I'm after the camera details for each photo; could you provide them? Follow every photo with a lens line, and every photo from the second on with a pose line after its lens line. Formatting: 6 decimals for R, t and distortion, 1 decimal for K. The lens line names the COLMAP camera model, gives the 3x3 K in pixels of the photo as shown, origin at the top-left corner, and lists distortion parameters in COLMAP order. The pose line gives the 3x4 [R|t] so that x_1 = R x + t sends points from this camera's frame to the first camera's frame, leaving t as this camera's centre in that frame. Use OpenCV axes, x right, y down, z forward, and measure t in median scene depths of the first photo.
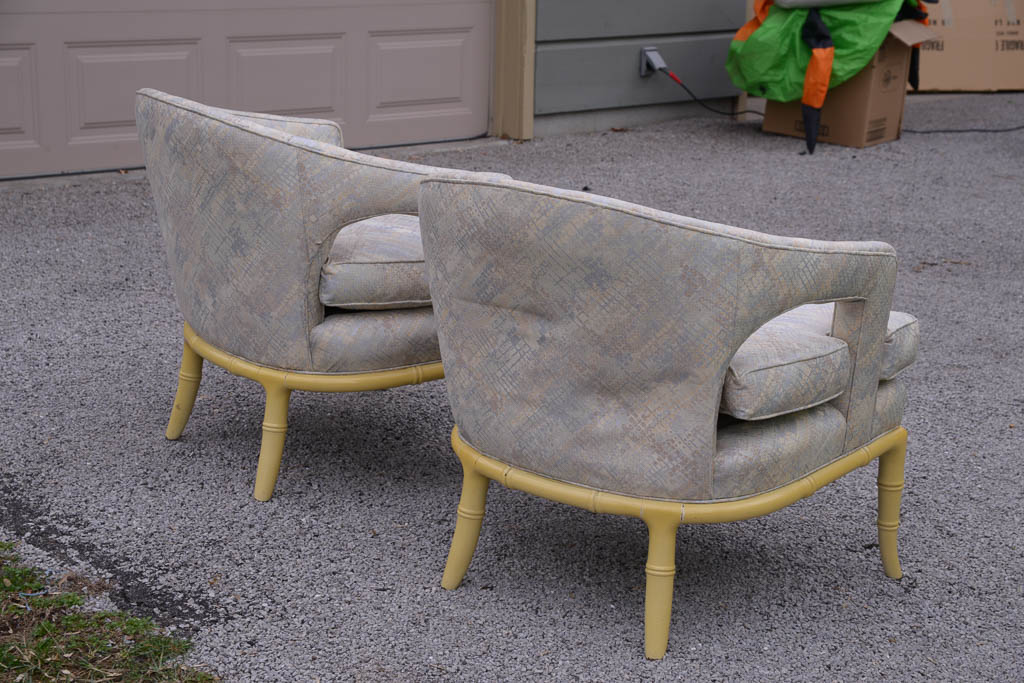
lens RADIAL K [[1782.1, 0, 512.0], [0, 1782.1, 341.5], [0, 0, 1]] dist [0.170035, 0.075166]
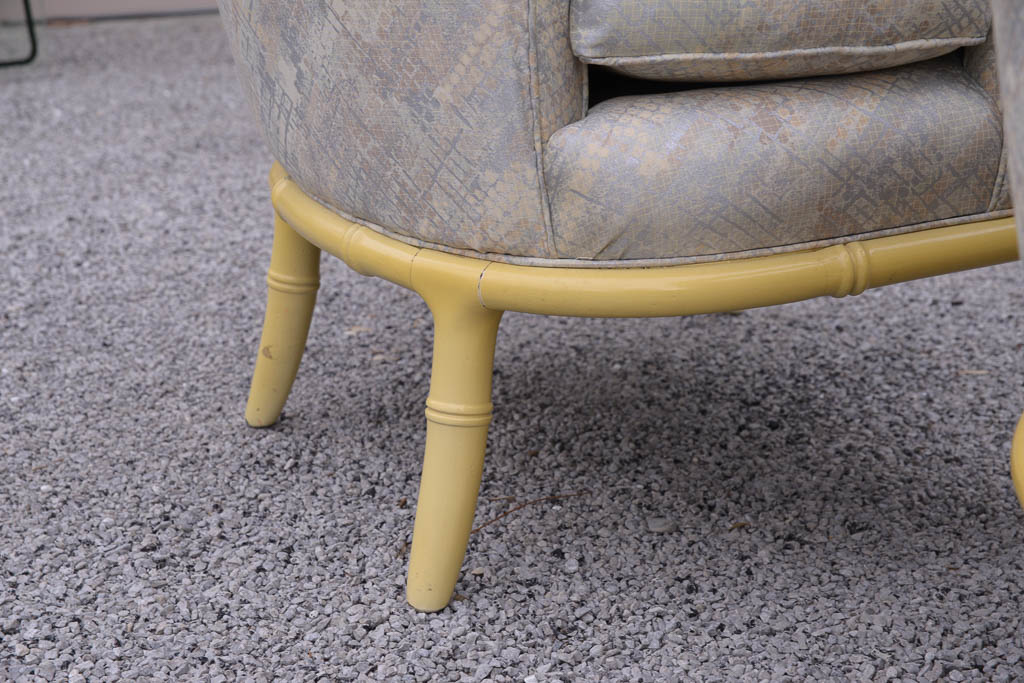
lens RADIAL K [[1782.1, 0, 512.0], [0, 1782.1, 341.5], [0, 0, 1]] dist [0.170035, 0.075166]
pose [[0.984338, 0.000533, -0.176293, -0.057177], [0.006390, 0.999230, 0.038701, 0.019353], [0.176178, -0.039221, 0.983577, 0.644744]]
